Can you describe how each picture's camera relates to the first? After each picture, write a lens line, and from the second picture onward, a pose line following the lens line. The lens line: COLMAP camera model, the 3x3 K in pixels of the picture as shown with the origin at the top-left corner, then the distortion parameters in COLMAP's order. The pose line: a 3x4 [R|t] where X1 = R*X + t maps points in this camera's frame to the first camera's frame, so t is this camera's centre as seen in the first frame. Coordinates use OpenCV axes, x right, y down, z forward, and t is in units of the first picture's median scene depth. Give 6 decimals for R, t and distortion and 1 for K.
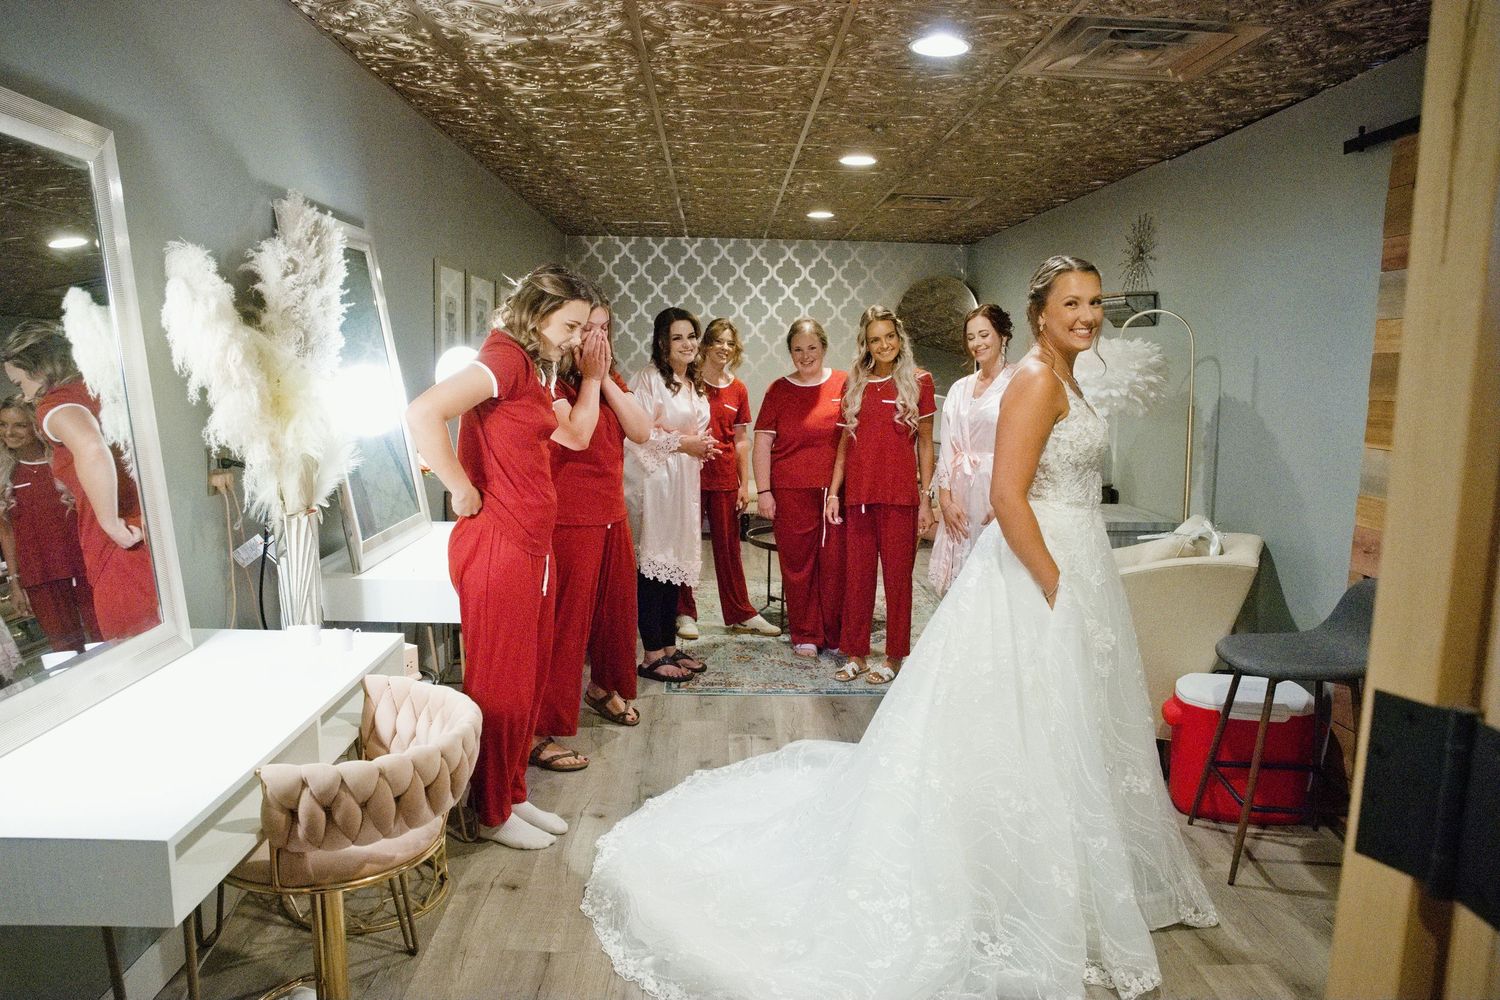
lens RADIAL K [[1024.1, 0, 746.2], [0, 1024.1, 505.0], [0, 0, 1]] dist [-0.134076, 0.087572]
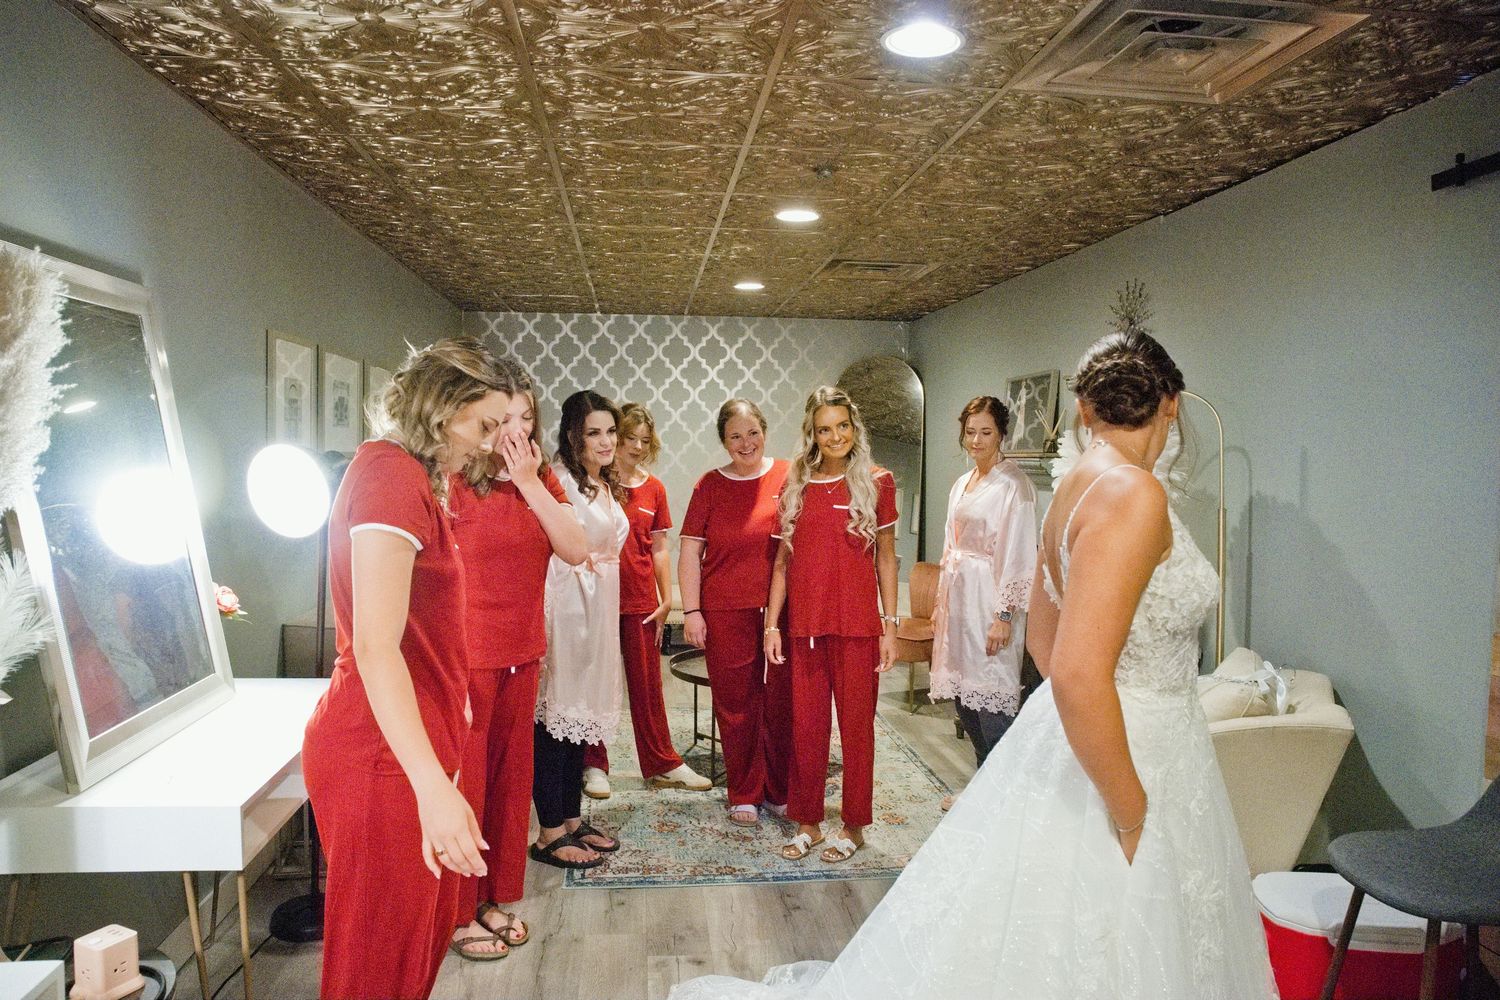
lens RADIAL K [[1024.2, 0, 750.0], [0, 1024.2, 500.0], [0, 0, 1]] dist [-0.133855, 0.088154]
pose [[0.996734, -0.009865, 0.080156, 0.001925], [0.016703, 0.996233, -0.085094, -0.038507], [-0.079014, 0.086155, 0.993144, 0.202385]]
